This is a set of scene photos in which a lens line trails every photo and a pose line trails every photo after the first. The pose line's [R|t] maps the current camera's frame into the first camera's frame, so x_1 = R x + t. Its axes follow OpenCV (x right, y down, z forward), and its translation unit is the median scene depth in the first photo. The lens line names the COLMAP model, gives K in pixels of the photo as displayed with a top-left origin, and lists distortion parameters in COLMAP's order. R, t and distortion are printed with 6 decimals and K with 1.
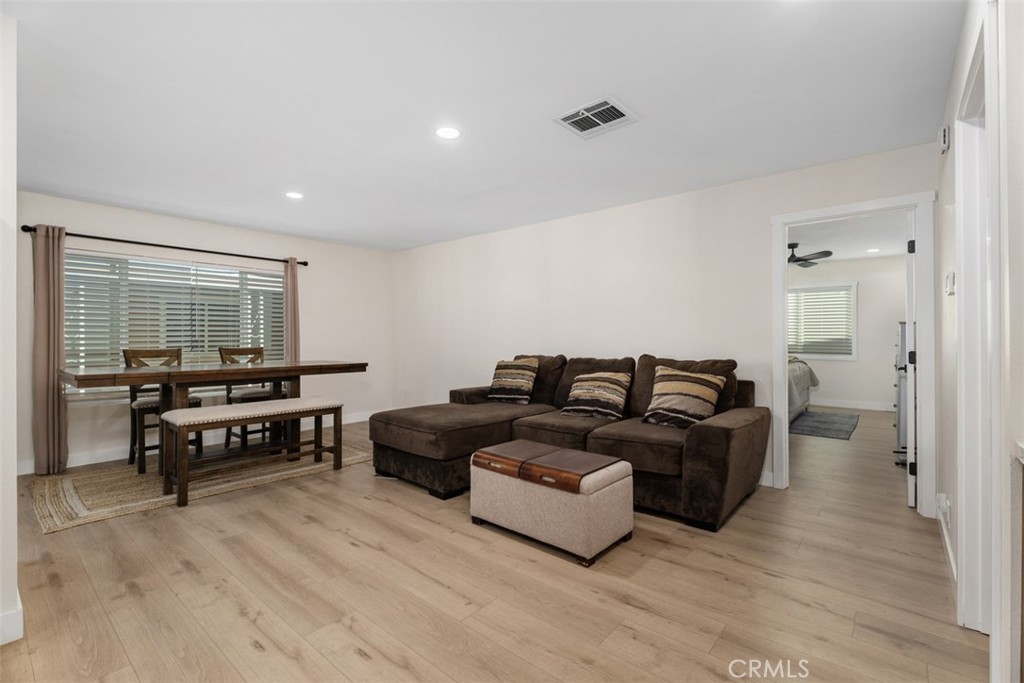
lens RADIAL K [[456.5, 0, 506.0], [0, 456.5, 336.0], [0, 0, 1]] dist [0.000518, 0.001009]
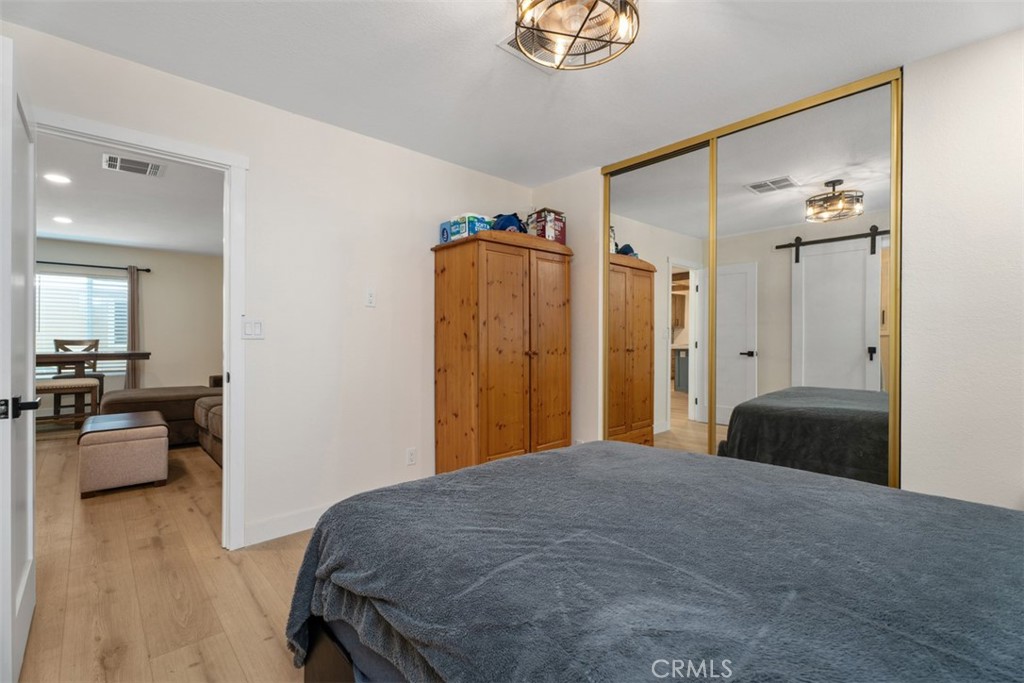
lens RADIAL K [[456.5, 0, 509.3], [0, 456.5, 341.3], [0, 0, 1]] dist [0.000518, 0.001009]
pose [[0.990961, 0.010169, -0.133761, 0.928159], [-0.007359, 0.999742, 0.021484, -0.004595], [0.133945, -0.020305, 0.990781, -0.108012]]
